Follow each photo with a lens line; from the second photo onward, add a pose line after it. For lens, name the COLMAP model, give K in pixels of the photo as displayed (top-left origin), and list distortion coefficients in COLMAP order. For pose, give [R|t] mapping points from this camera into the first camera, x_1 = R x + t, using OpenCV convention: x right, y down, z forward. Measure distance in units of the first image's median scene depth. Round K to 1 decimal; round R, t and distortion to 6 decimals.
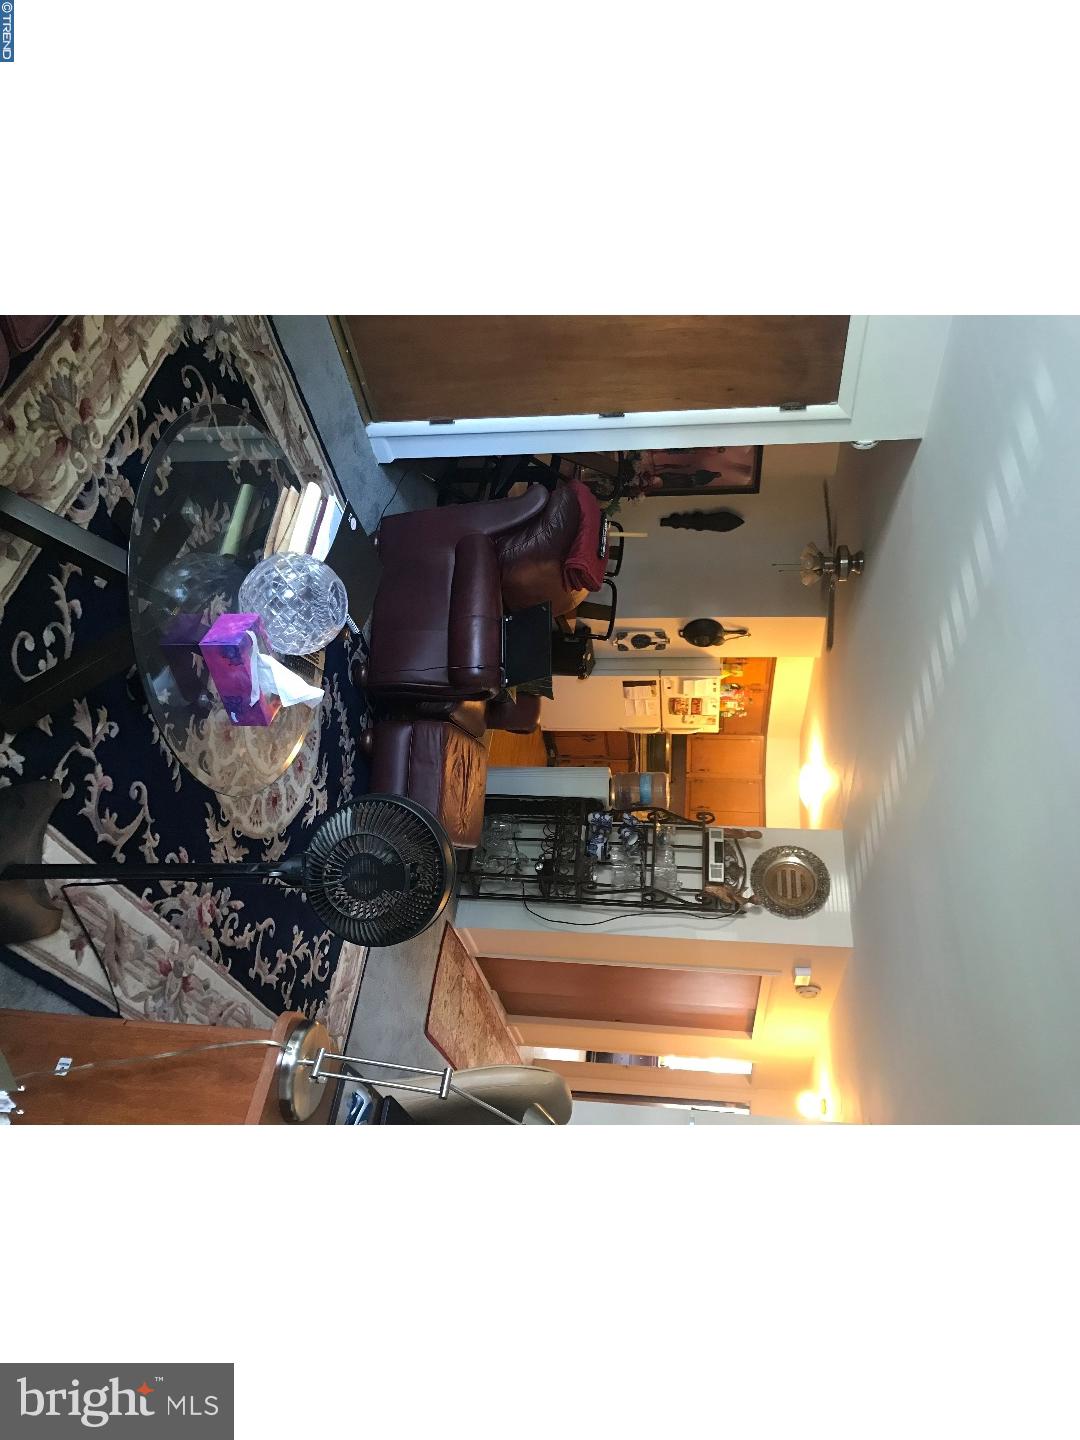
lens RADIAL K [[875.1, 0, 561.4], [0, 875.1, 738.3], [0, 0, 1]] dist [0.004528, -0.000716]
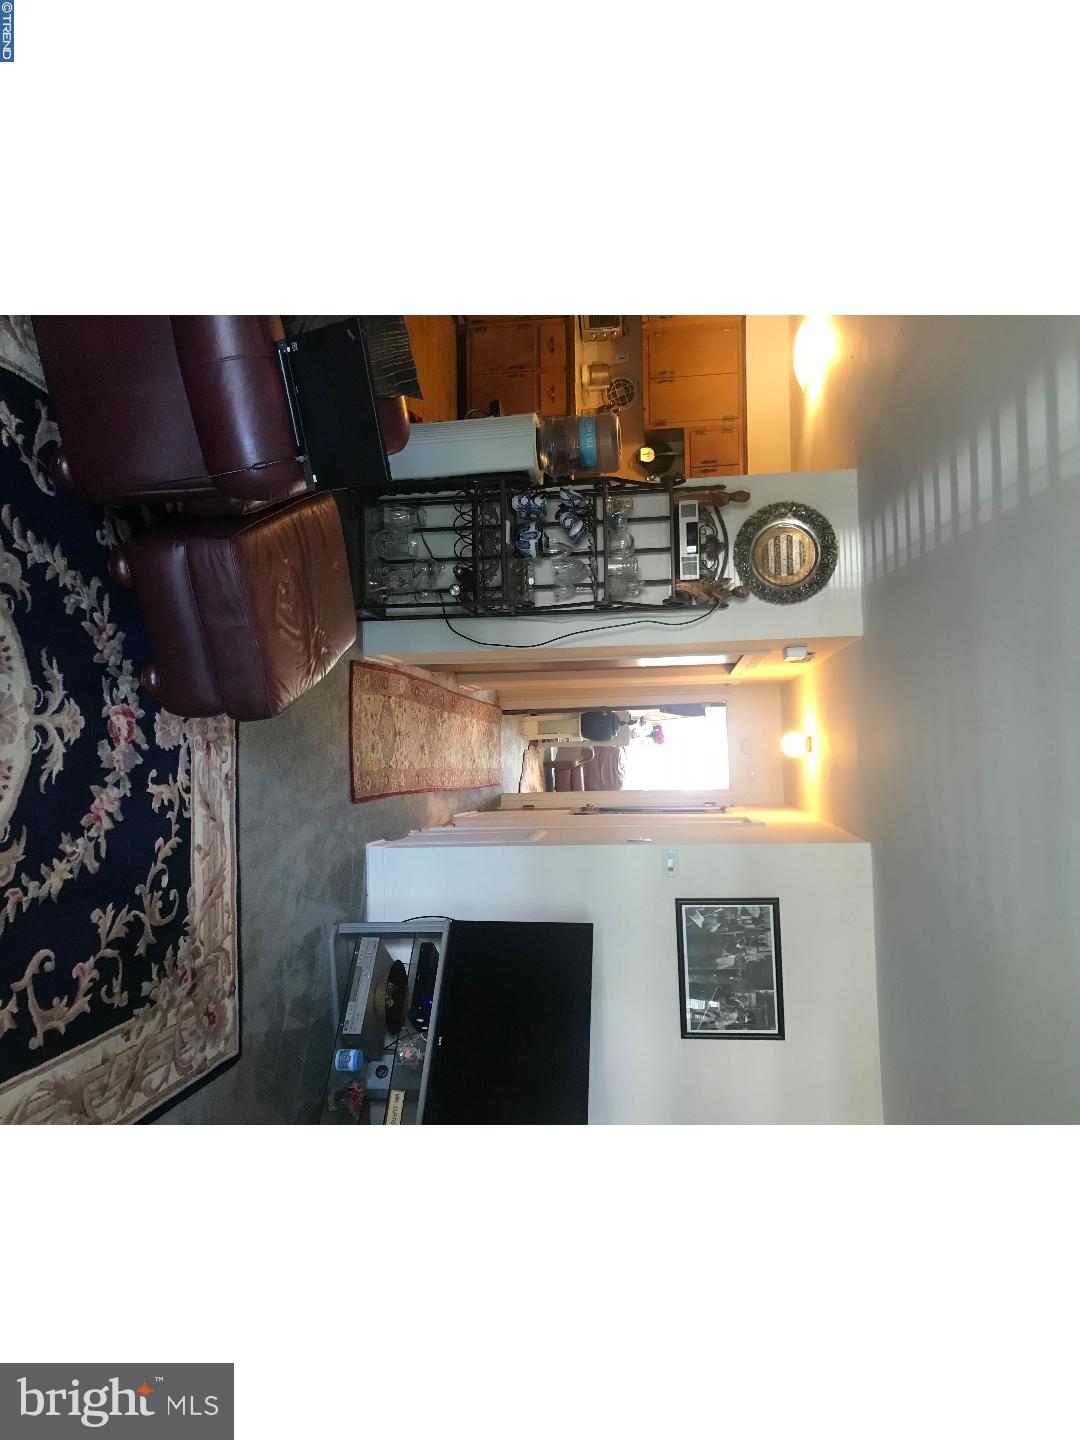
lens RADIAL K [[875.1, 0, 561.4], [0, 875.1, 738.3], [0, 0, 1]] dist [0.004528, -0.000716]
pose [[0.992216, -0.124527, 0.000171, 0.045816], [0.103729, 0.827262, 0.552158, -0.142184], [-0.068900, -0.547842, 0.833740, 0.280755]]
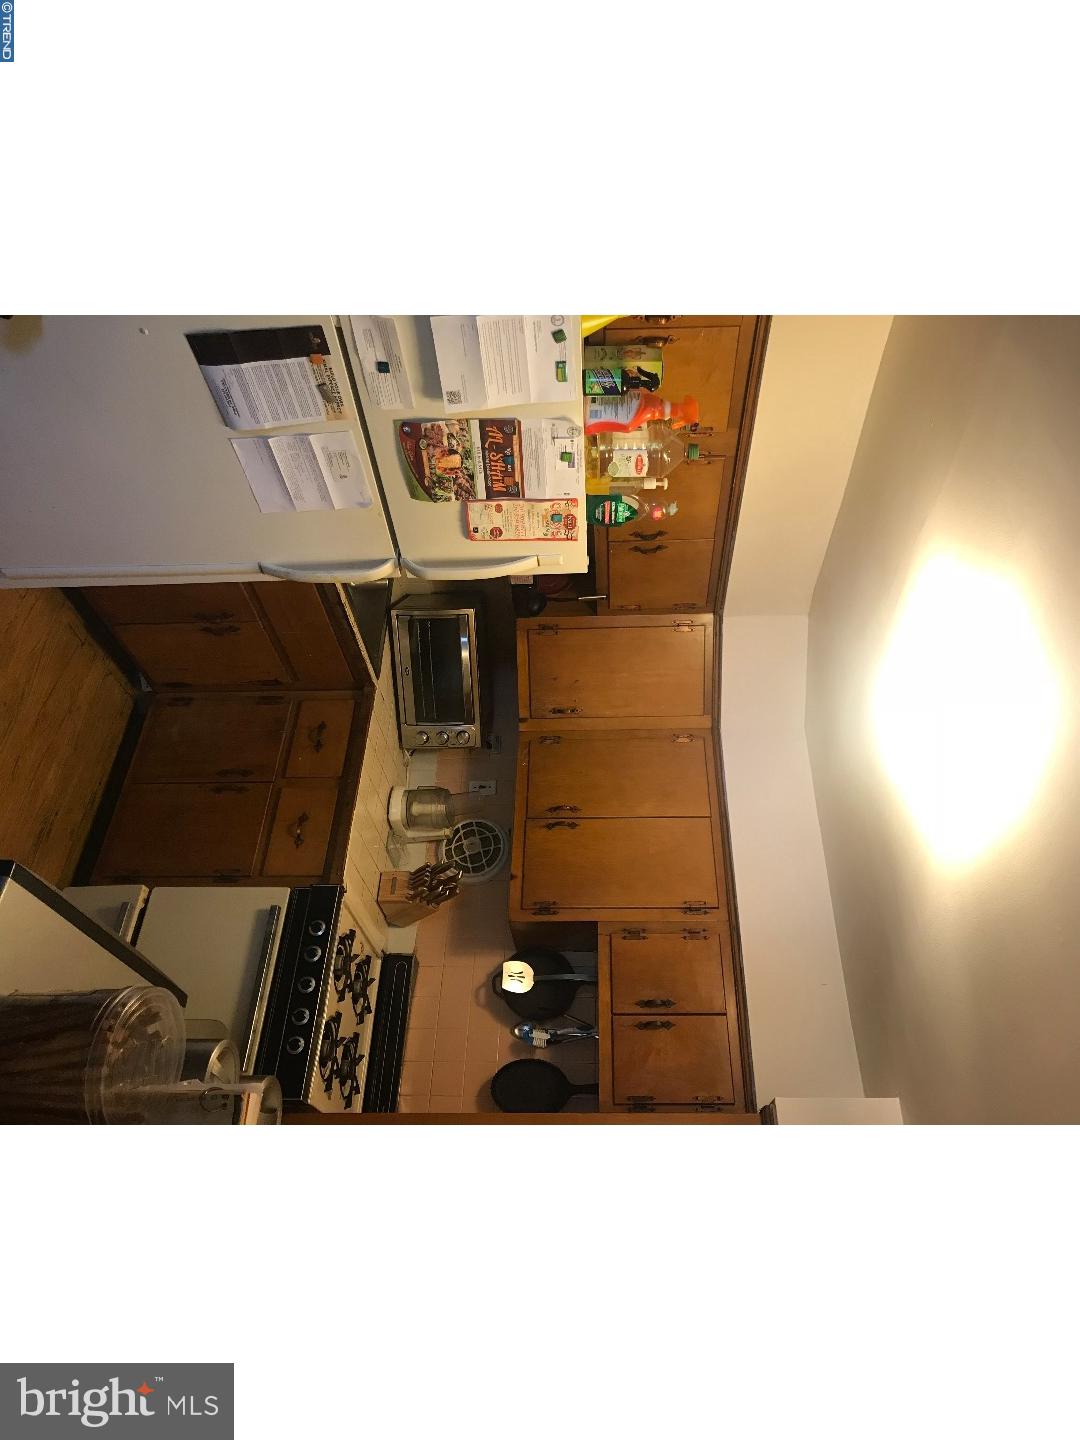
lens RADIAL K [[859.9, 0, 581.4], [0, 859.9, 717.5], [0, 0, 1]] dist [-0.000282, -0.000654]
pose [[0.990025, -0.033047, 0.136962, 0.188415], [0.032255, 0.999448, 0.008004, 0.057216], [-0.137151, -0.003507, 0.990544, 0.987939]]
